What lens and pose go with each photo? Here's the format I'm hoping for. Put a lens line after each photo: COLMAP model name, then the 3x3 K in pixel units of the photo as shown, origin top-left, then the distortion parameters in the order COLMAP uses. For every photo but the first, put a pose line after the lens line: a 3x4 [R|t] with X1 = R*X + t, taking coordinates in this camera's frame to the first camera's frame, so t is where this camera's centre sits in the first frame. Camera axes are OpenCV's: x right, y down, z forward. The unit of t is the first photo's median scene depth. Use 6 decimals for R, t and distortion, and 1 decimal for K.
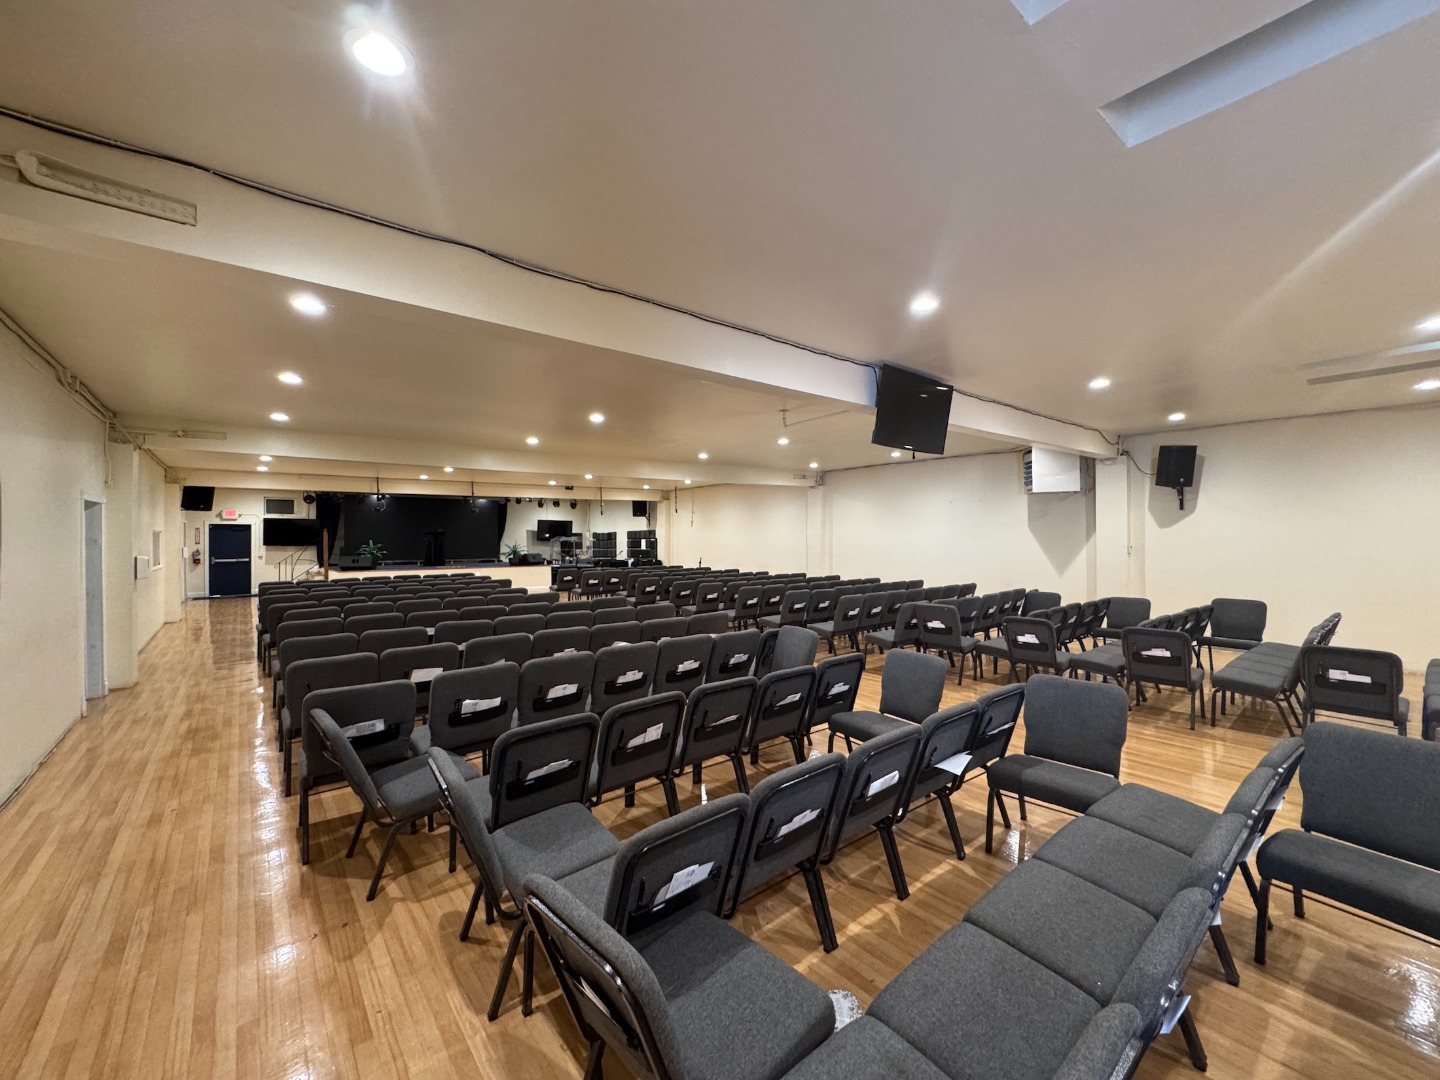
lens RADIAL K [[582.1, 0, 718.8], [0, 582.1, 538.0], [0, 0, 1]] dist [0.000874, 0.000322]
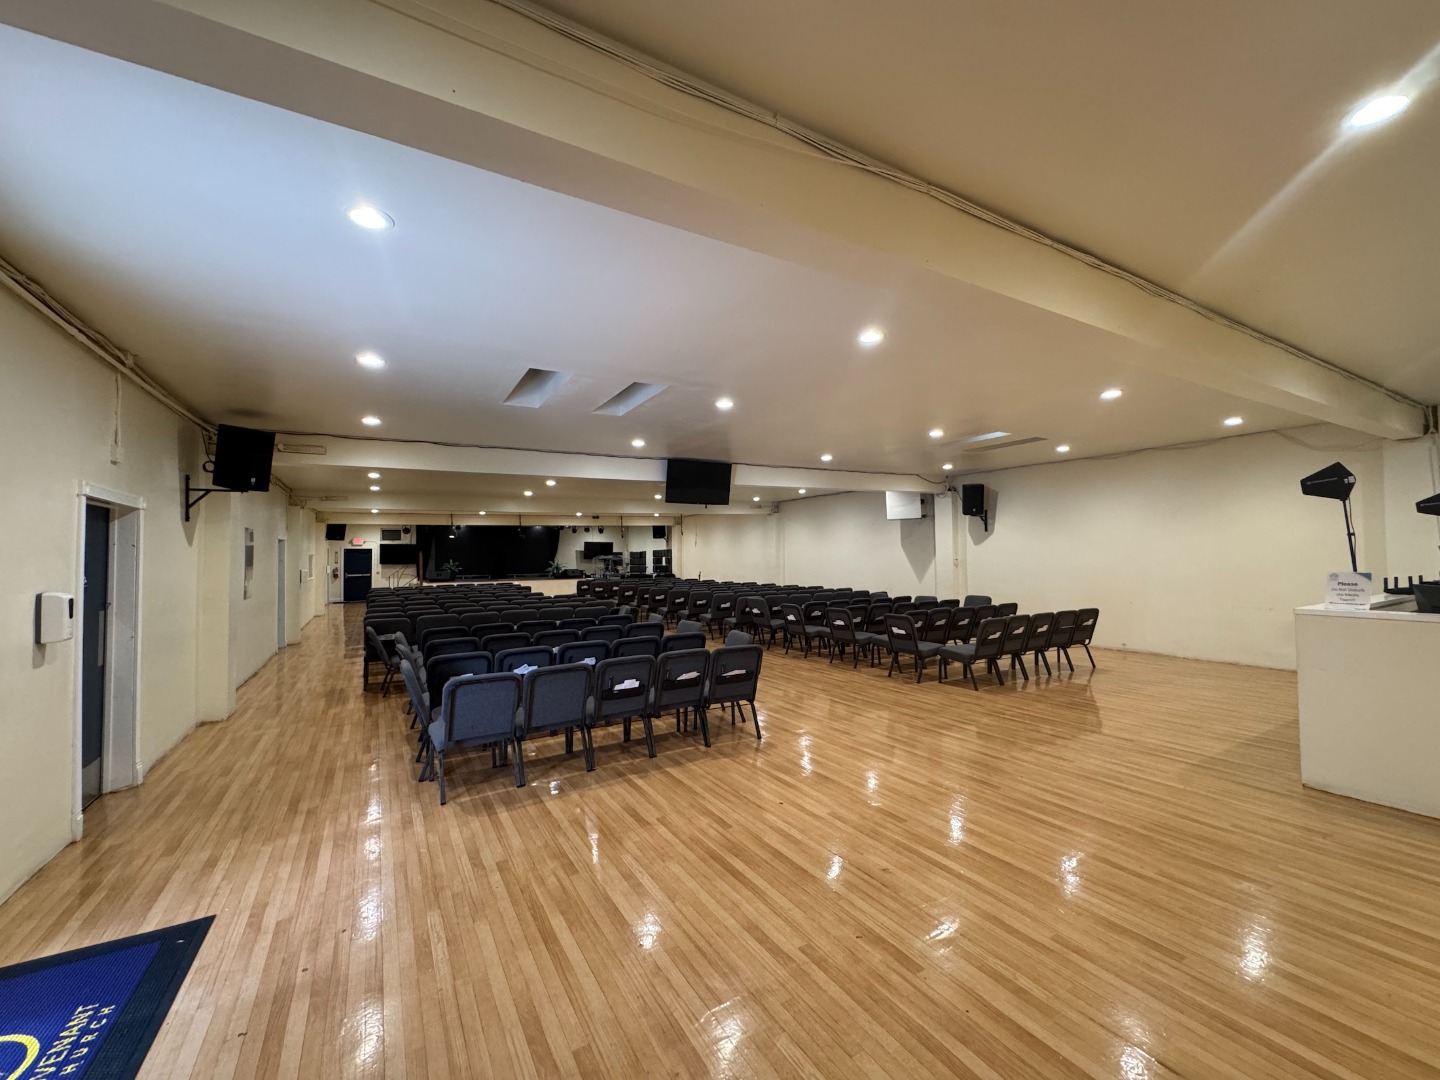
lens RADIAL K [[582.1, 0, 718.8], [0, 582.1, 538.0], [0, 0, 1]] dist [0.000874, 0.000322]
pose [[0.987945, -0.014213, -0.154154, 0.211958], [0.009637, 0.999492, -0.030388, 0.000598], [0.154508, 0.028536, 0.987579, -0.222319]]
